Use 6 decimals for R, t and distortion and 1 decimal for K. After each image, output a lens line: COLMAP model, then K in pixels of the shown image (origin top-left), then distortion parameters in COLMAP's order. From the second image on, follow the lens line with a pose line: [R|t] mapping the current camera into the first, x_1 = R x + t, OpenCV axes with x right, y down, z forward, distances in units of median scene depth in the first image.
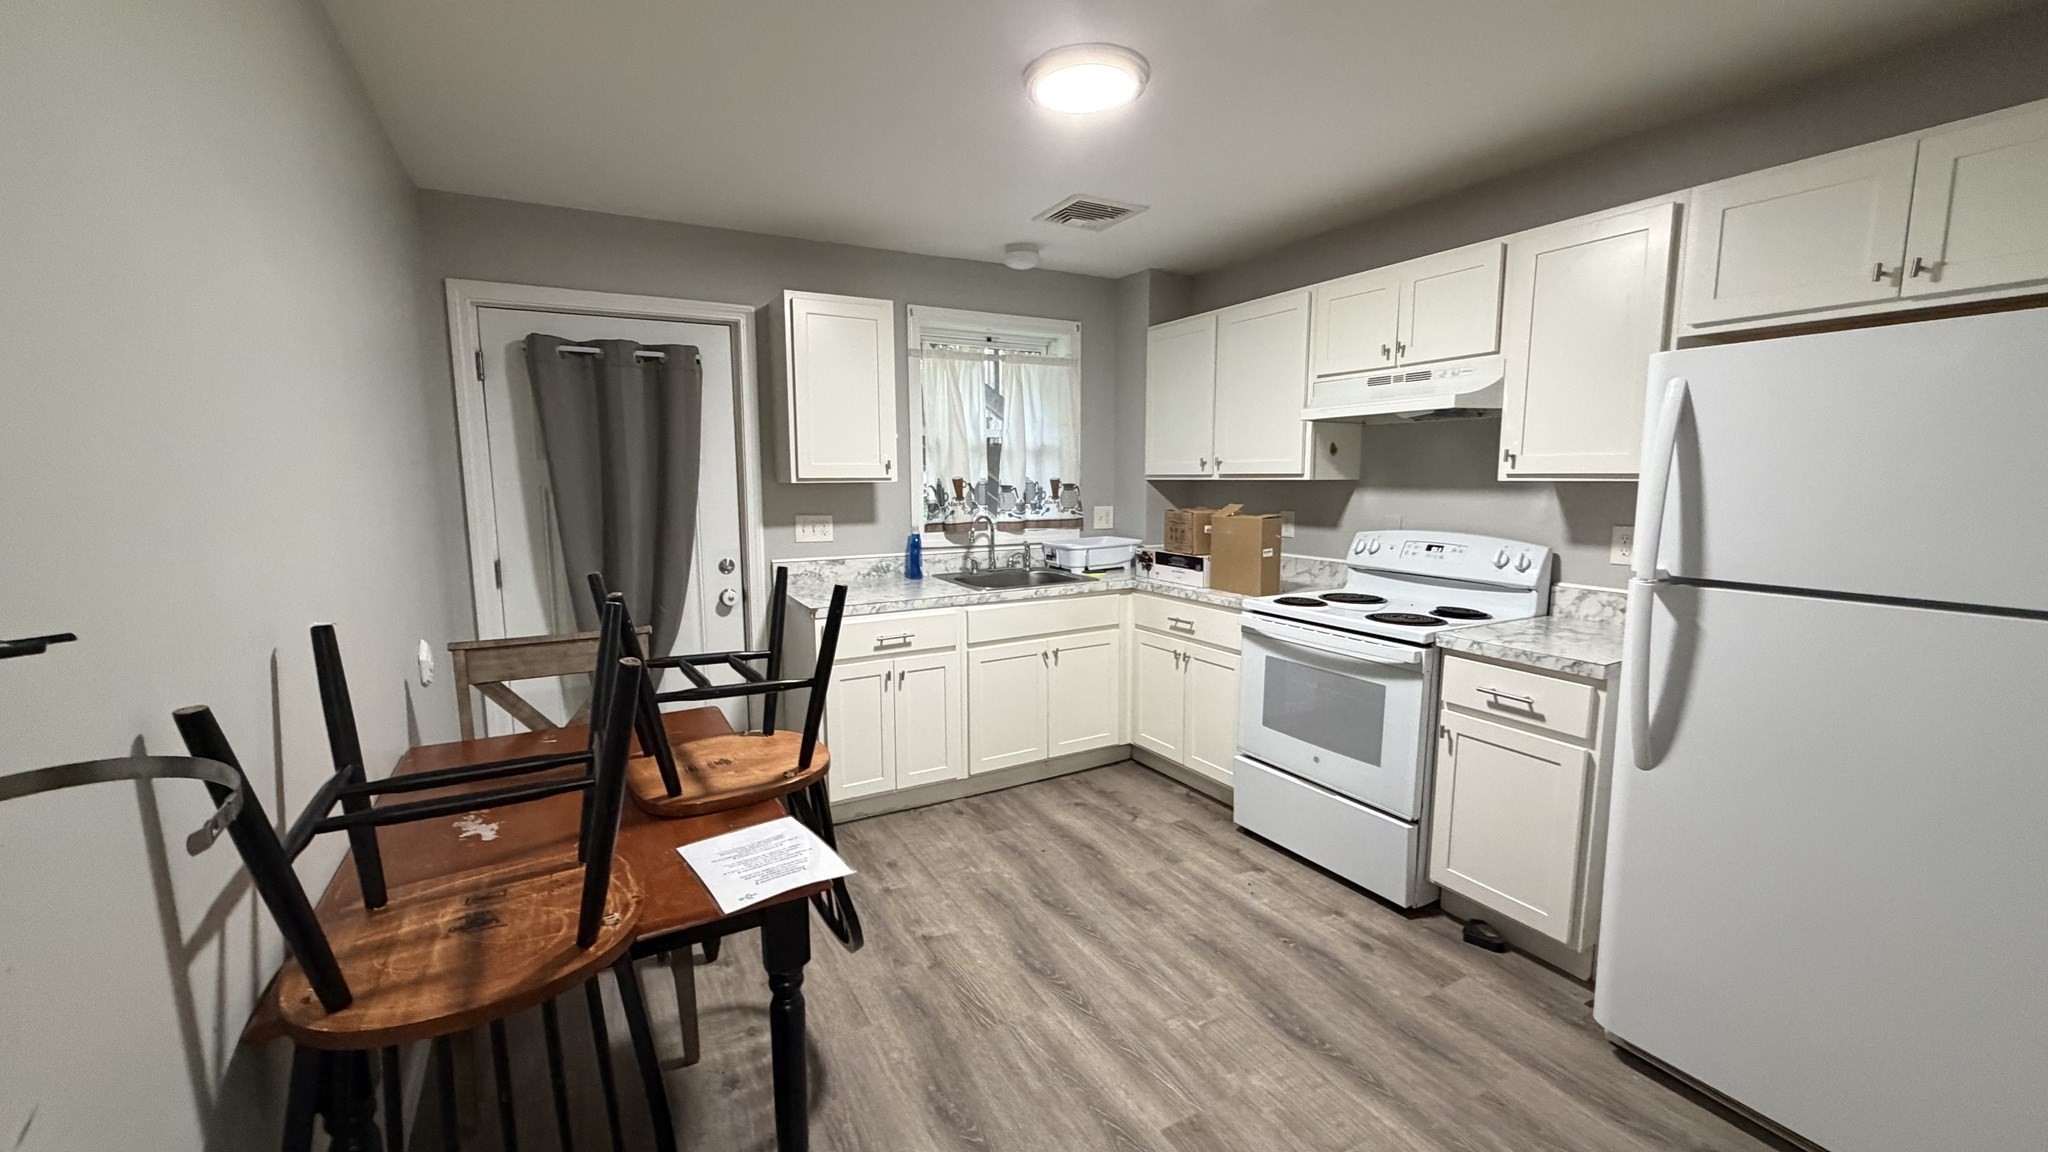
lens RADIAL K [[817.4, 0, 1016.4], [0, 817.4, 578.5], [0, 0, 1]] dist [-0.000348, 0.000240]
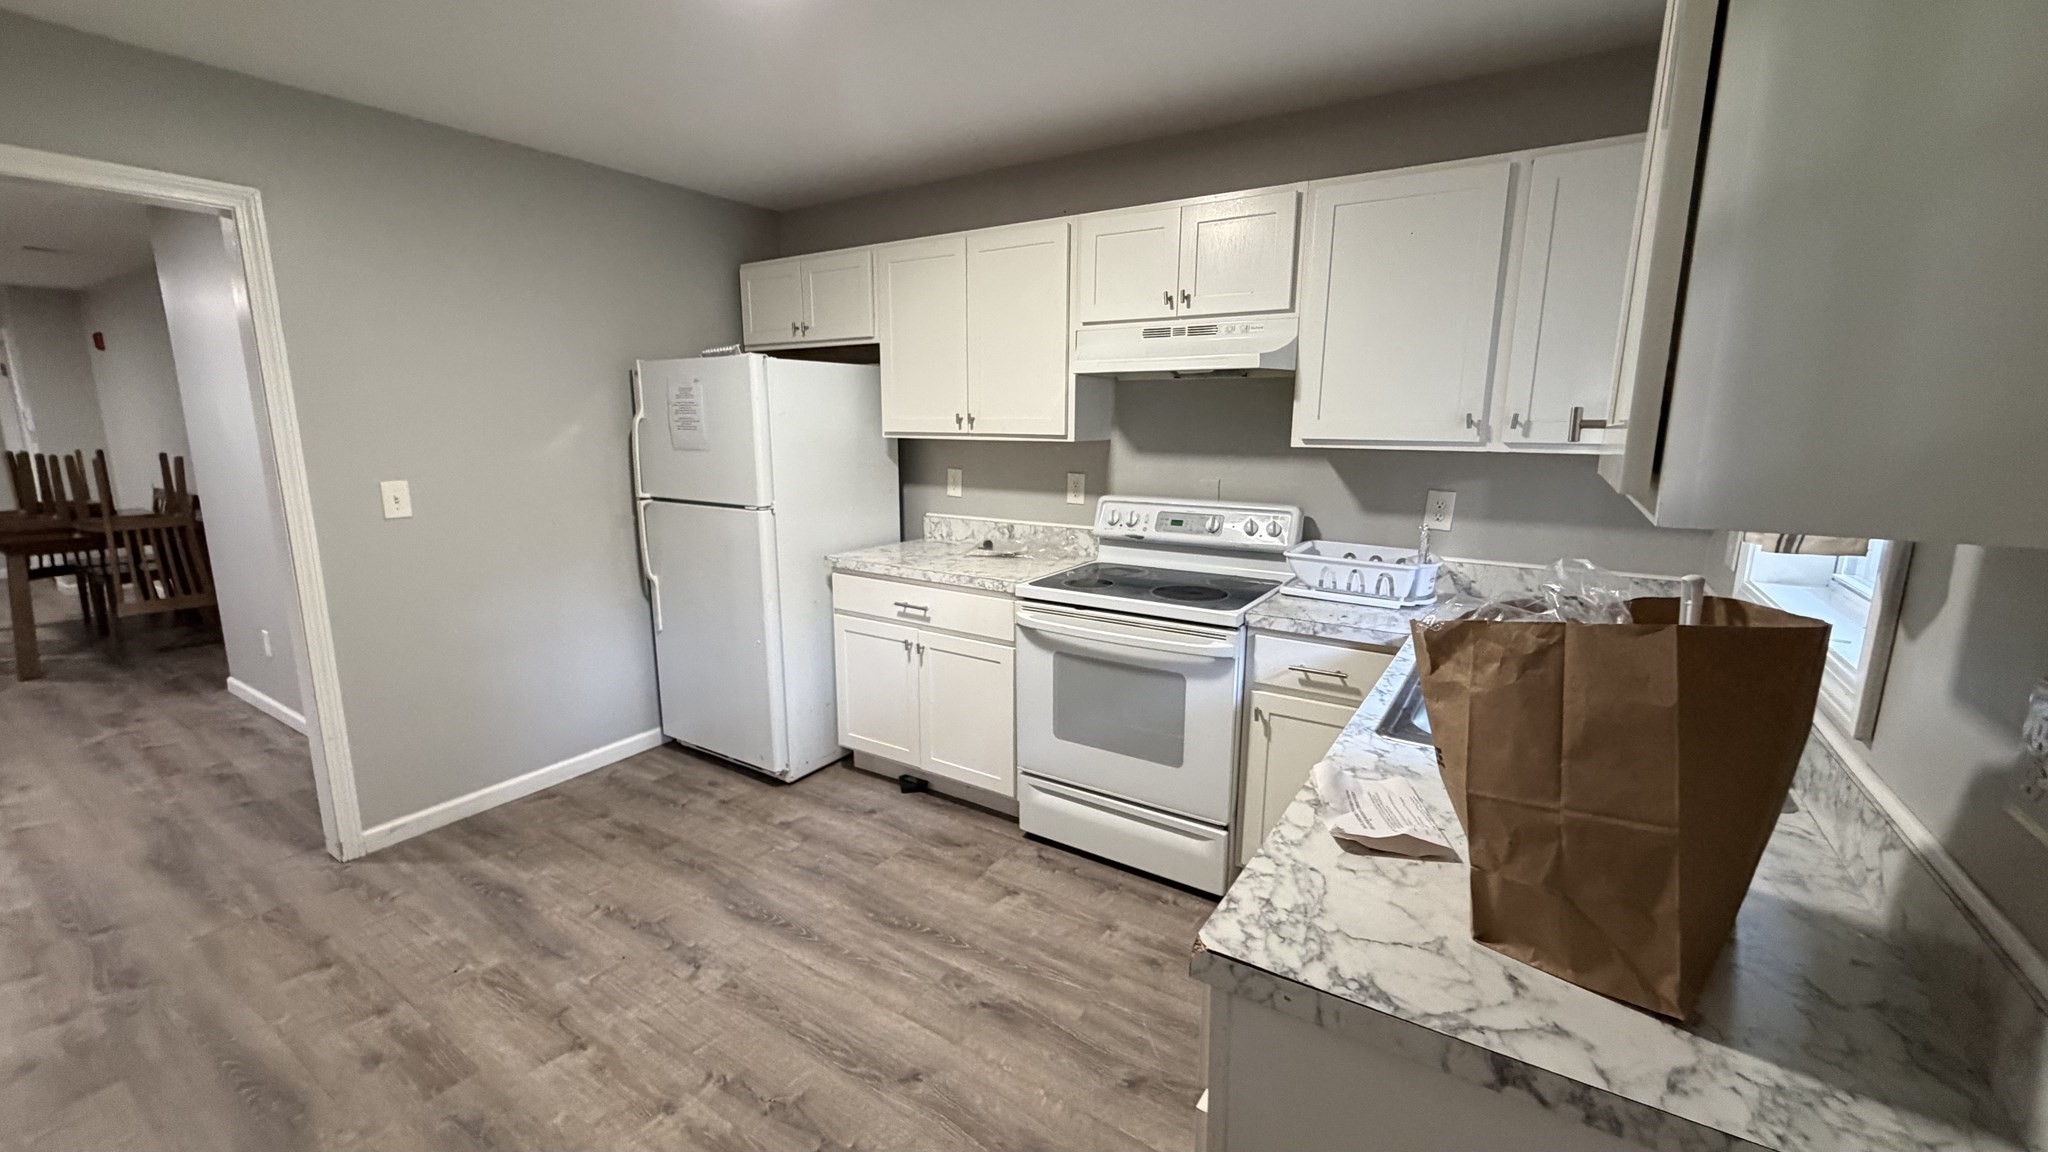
lens RADIAL K [[821.9, 0, 1025.5], [0, 821.9, 605.9], [0, 0, 1]] dist [-0.001266, 0.000074]
pose [[0.876076, -0.079207, 0.475623, -0.131711], [0.038435, 0.994748, 0.094863, -0.032529], [-0.480639, -0.064827, 0.874519, 0.246658]]
